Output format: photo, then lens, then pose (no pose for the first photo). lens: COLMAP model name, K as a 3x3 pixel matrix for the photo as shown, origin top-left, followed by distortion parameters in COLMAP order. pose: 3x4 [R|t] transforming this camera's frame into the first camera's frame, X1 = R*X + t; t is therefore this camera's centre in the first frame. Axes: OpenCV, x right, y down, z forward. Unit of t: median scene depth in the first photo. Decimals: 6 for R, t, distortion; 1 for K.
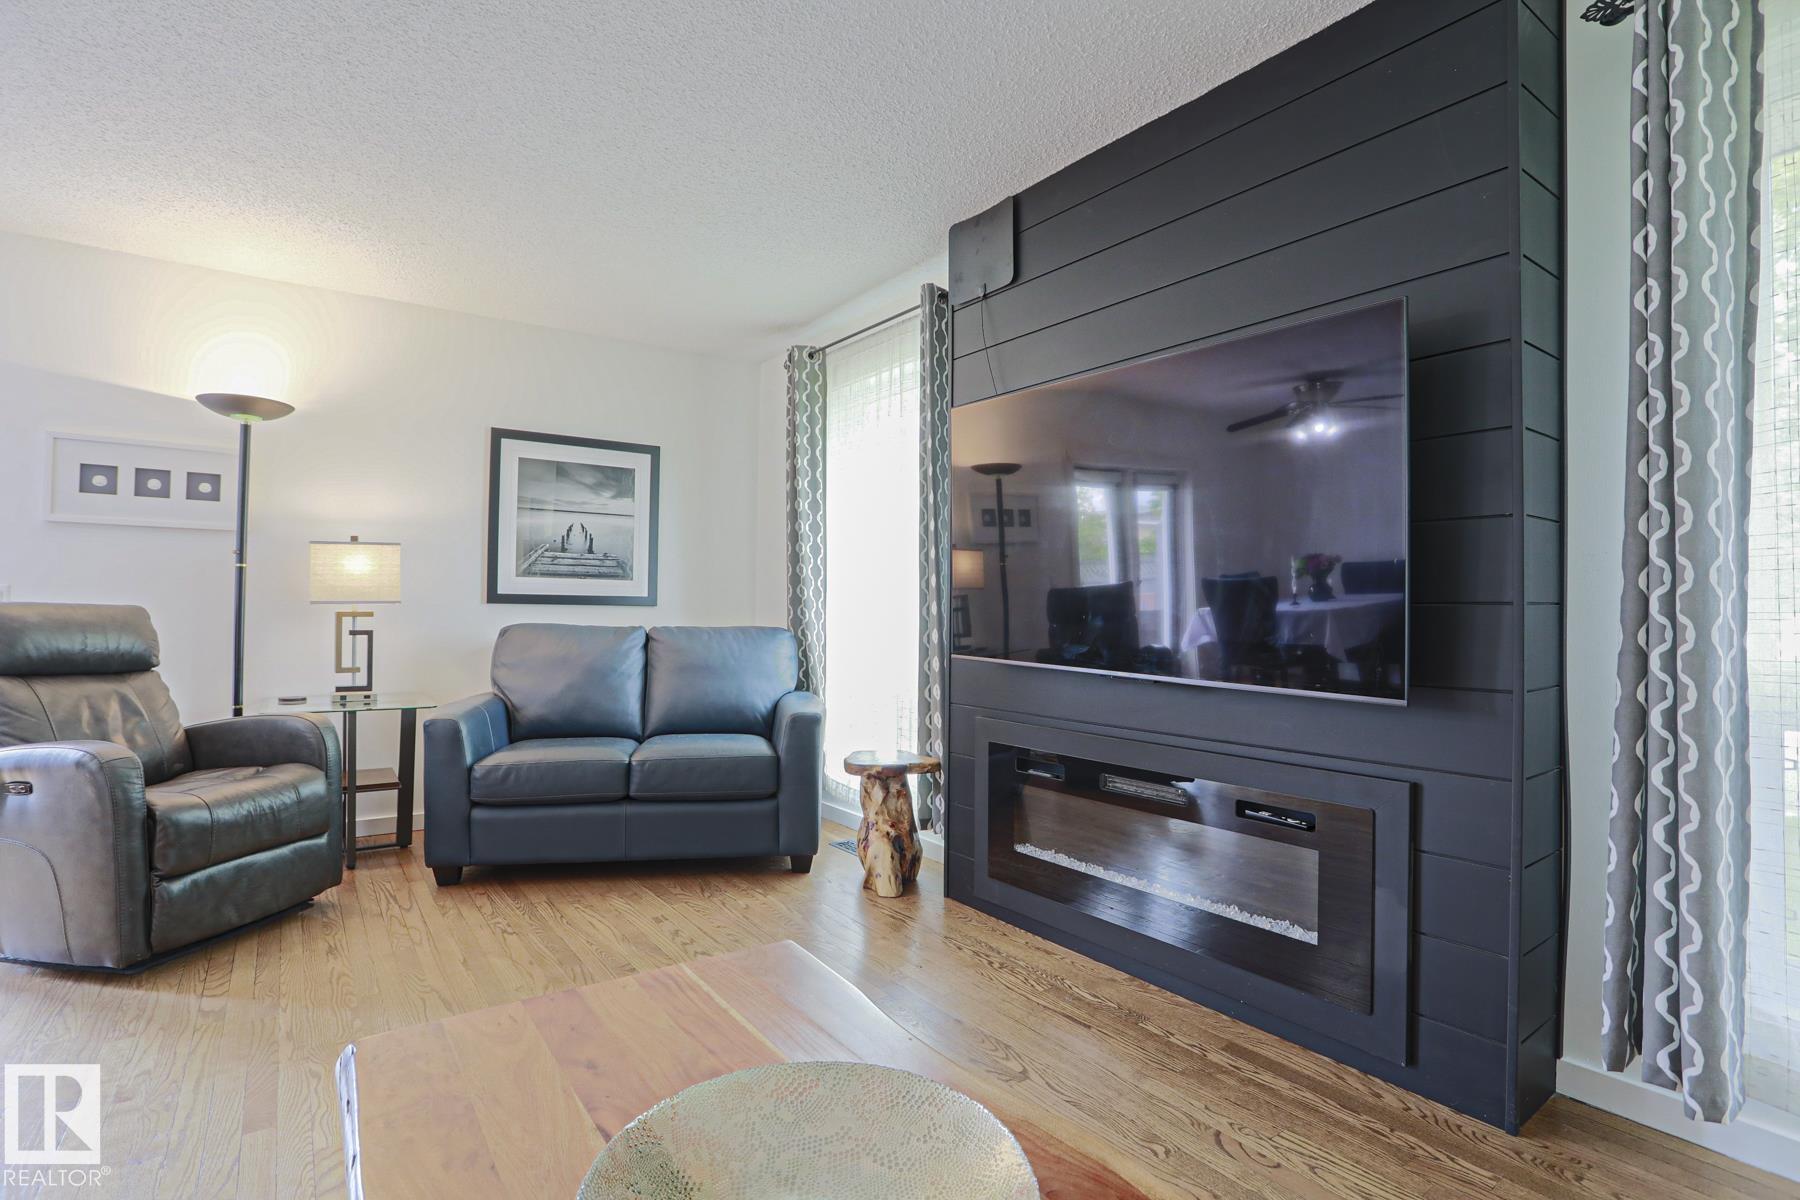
lens RADIAL K [[876.3, 0, 891.9], [0, 876.3, 597.3], [0, 0, 1]] dist [-0.077416, 0.033993]
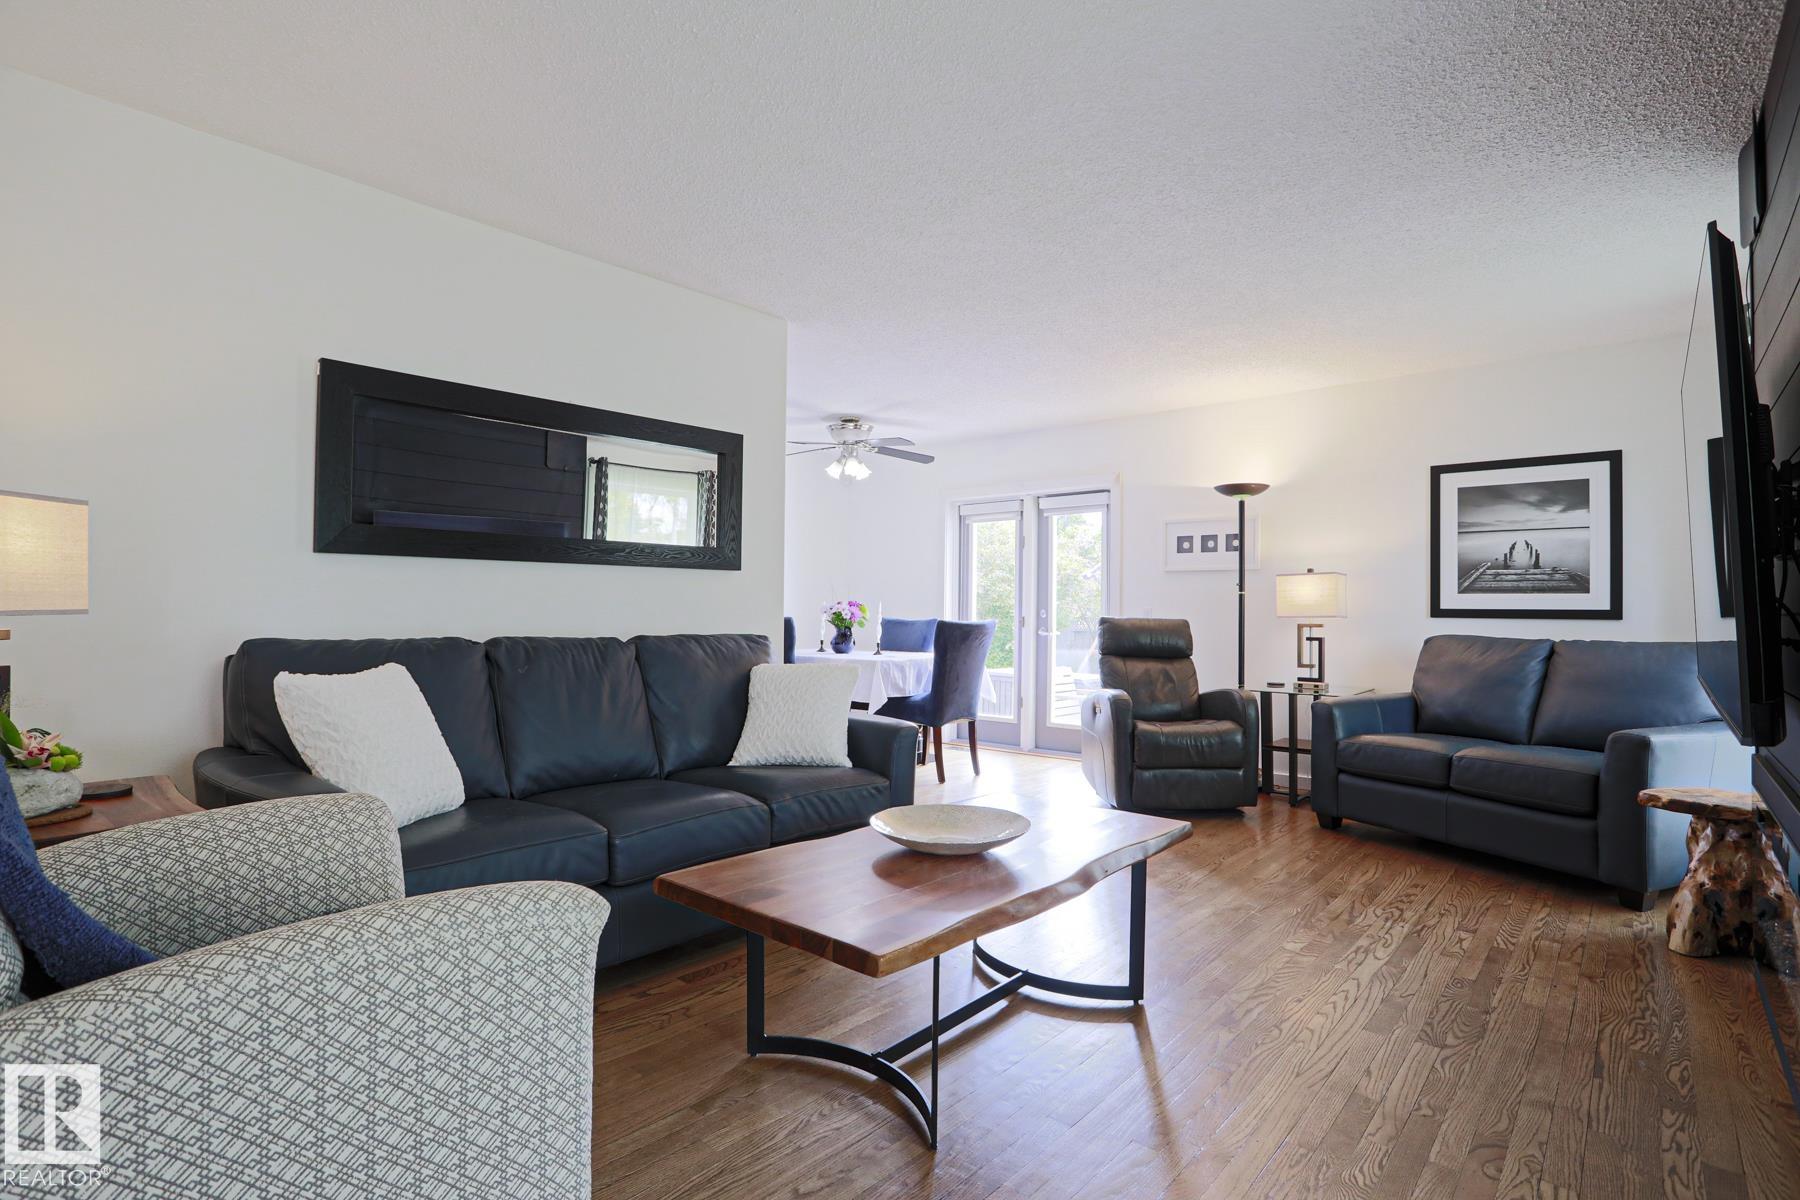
lens RADIAL K [[887.5, 0, 942.1], [0, 887.5, 596.4], [0, 0, 1]] dist [0.000850, 0.000695]
pose [[0.271074, -0.025536, -0.962220, 0.590343], [0.009396, 0.999671, -0.023883, 0.001491], [0.962513, -0.002567, 0.271224, 0.040634]]
